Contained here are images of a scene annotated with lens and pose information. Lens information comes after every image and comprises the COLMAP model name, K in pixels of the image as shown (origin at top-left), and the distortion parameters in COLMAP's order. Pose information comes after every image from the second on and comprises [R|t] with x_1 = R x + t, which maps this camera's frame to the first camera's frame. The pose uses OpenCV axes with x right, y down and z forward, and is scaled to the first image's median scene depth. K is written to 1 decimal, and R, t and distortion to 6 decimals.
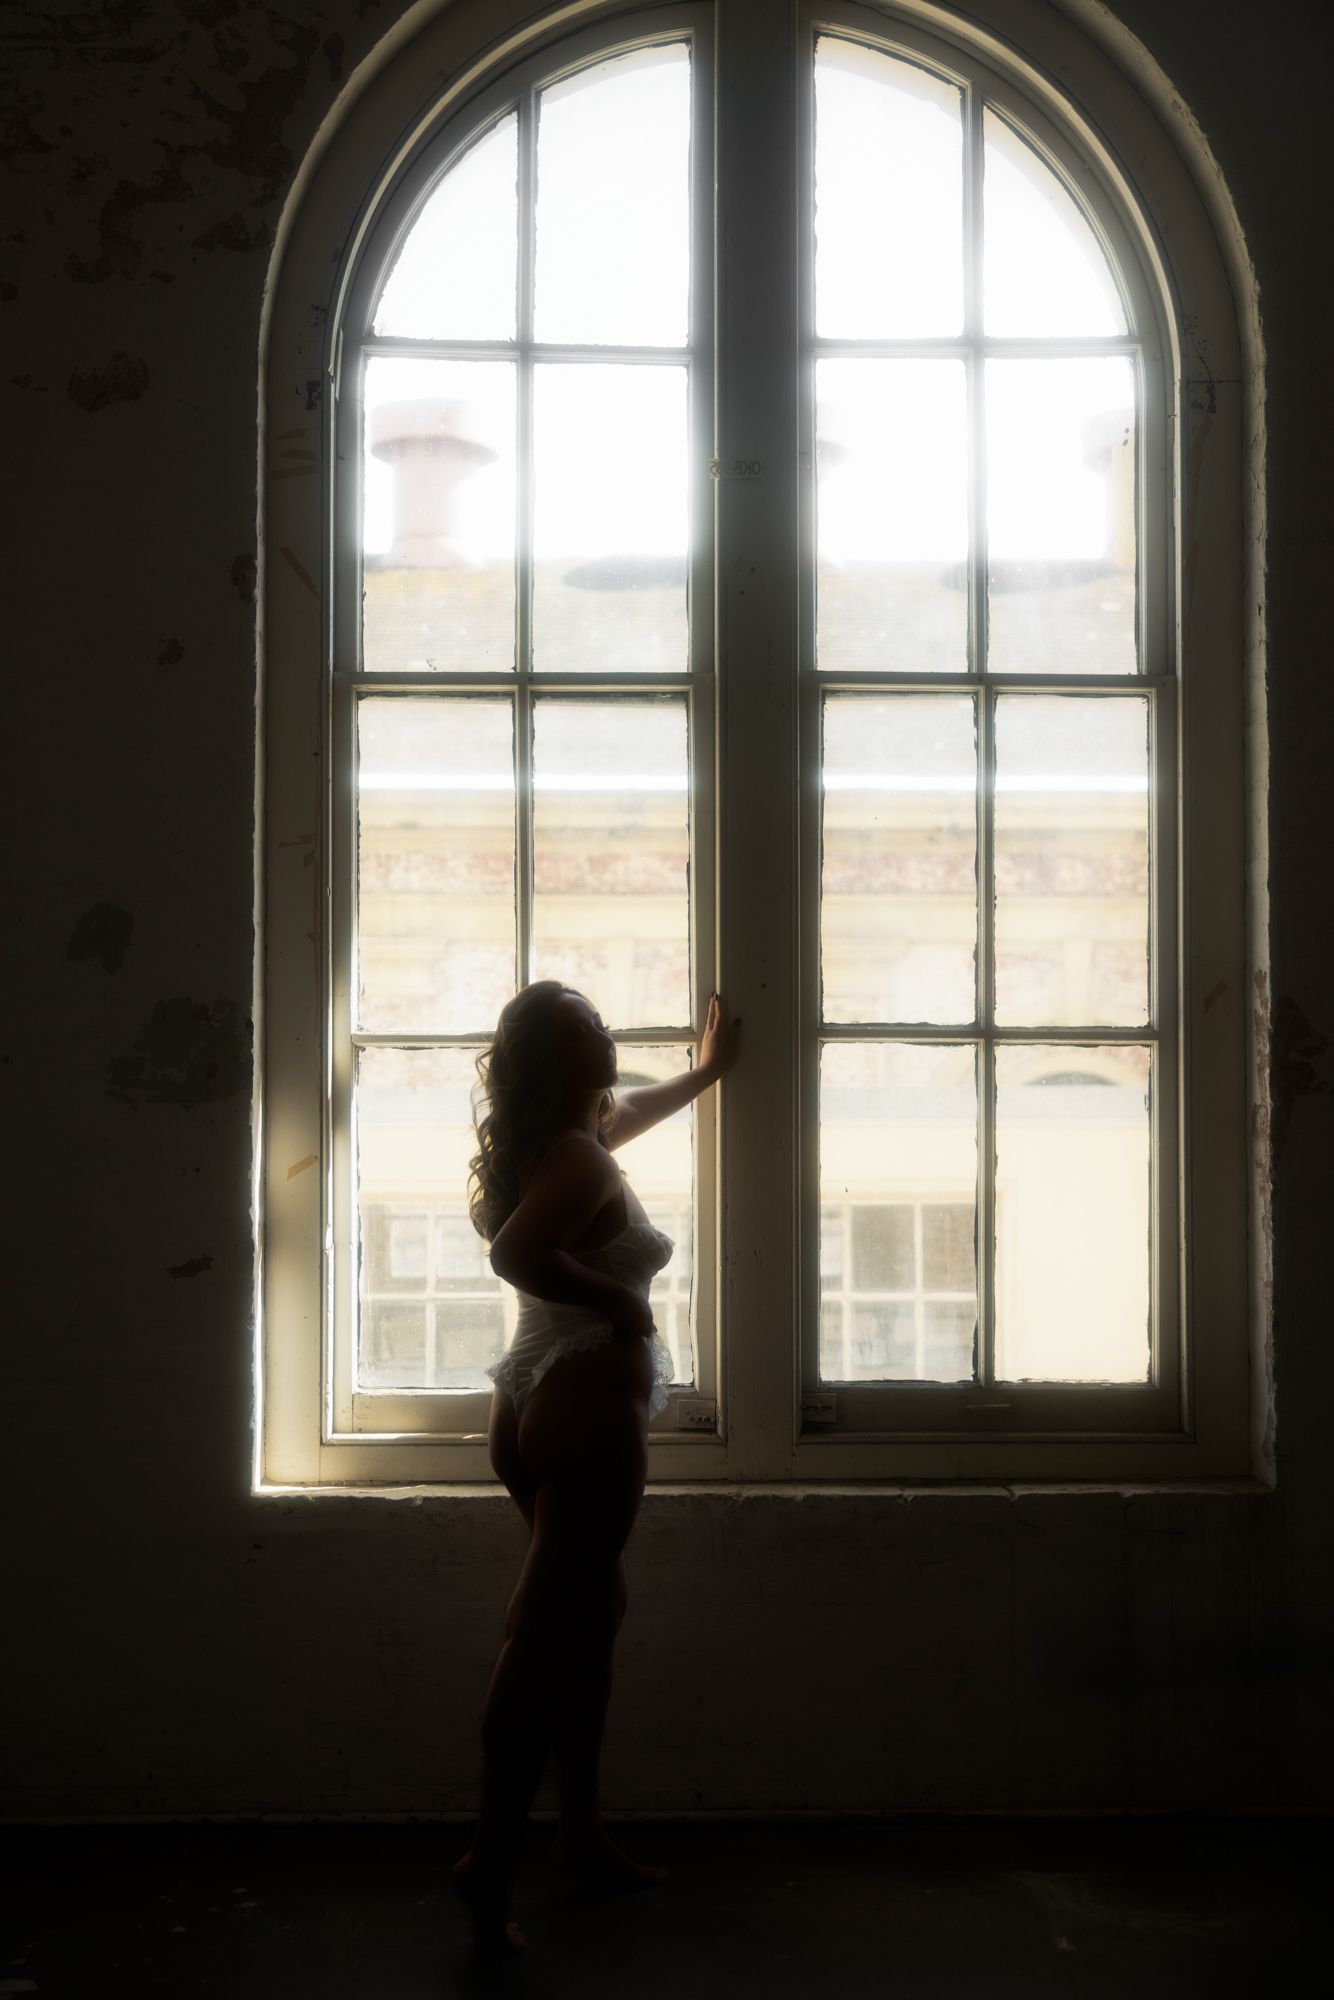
lens RADIAL K [[2064.8, 0, 638.2], [0, 2064.8, 992.4], [0, 0, 1]] dist [-0.001701, -0.000168]
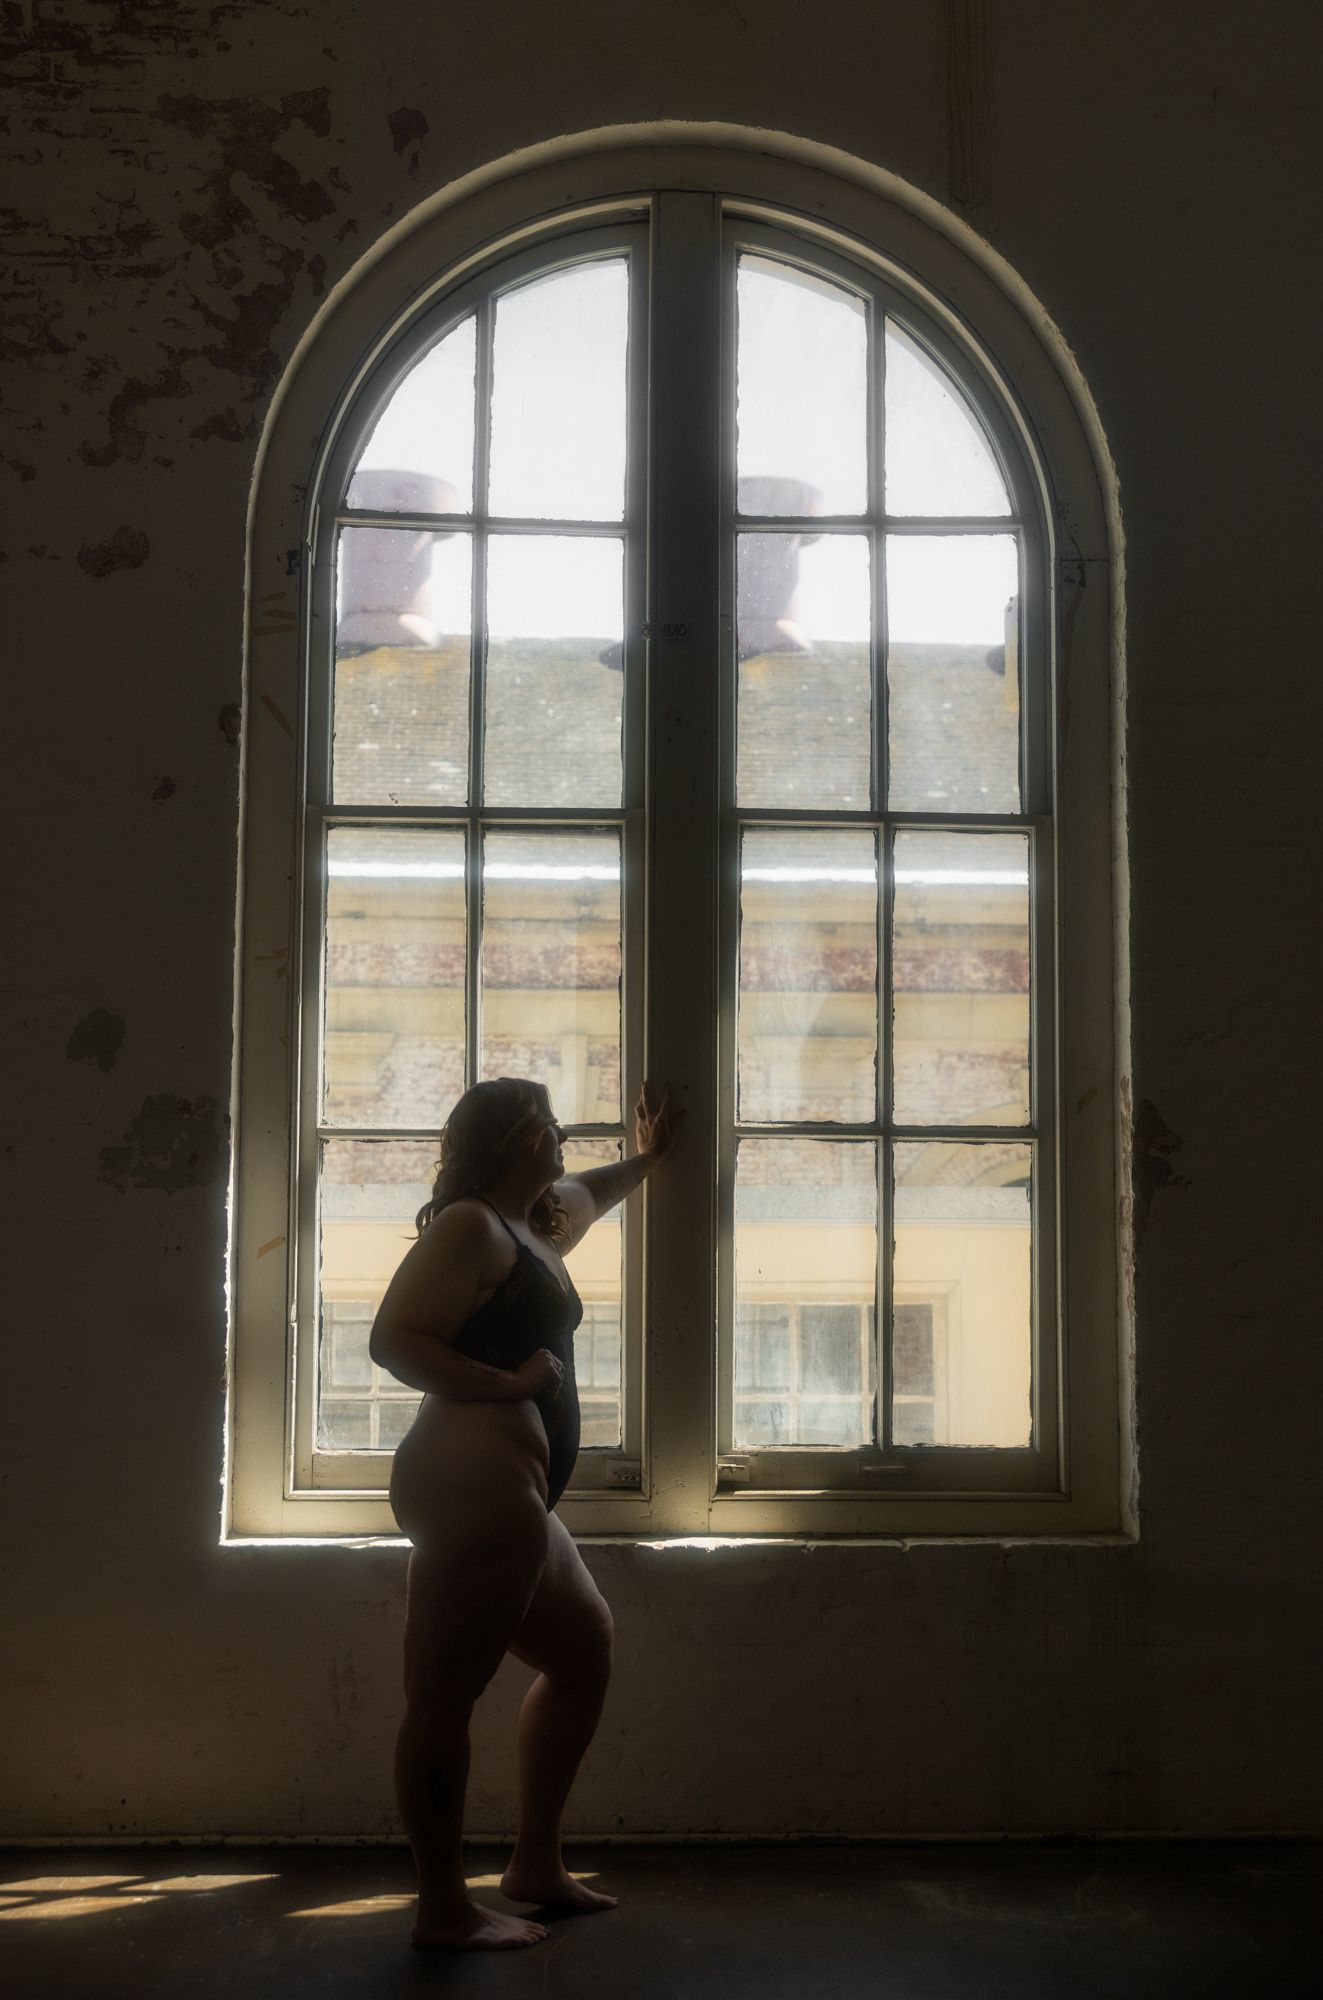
lens RADIAL K [[2273.0, 0, 657.0], [0, 2273.0, 936.3], [0, 0, 1]] dist [0.004907, -0.009239]
pose [[0.999652, 0.008964, 0.024809, 0.013420], [-0.007257, 0.997653, -0.068080, -0.000768], [-0.025361, 0.067877, 0.997371, -0.235273]]
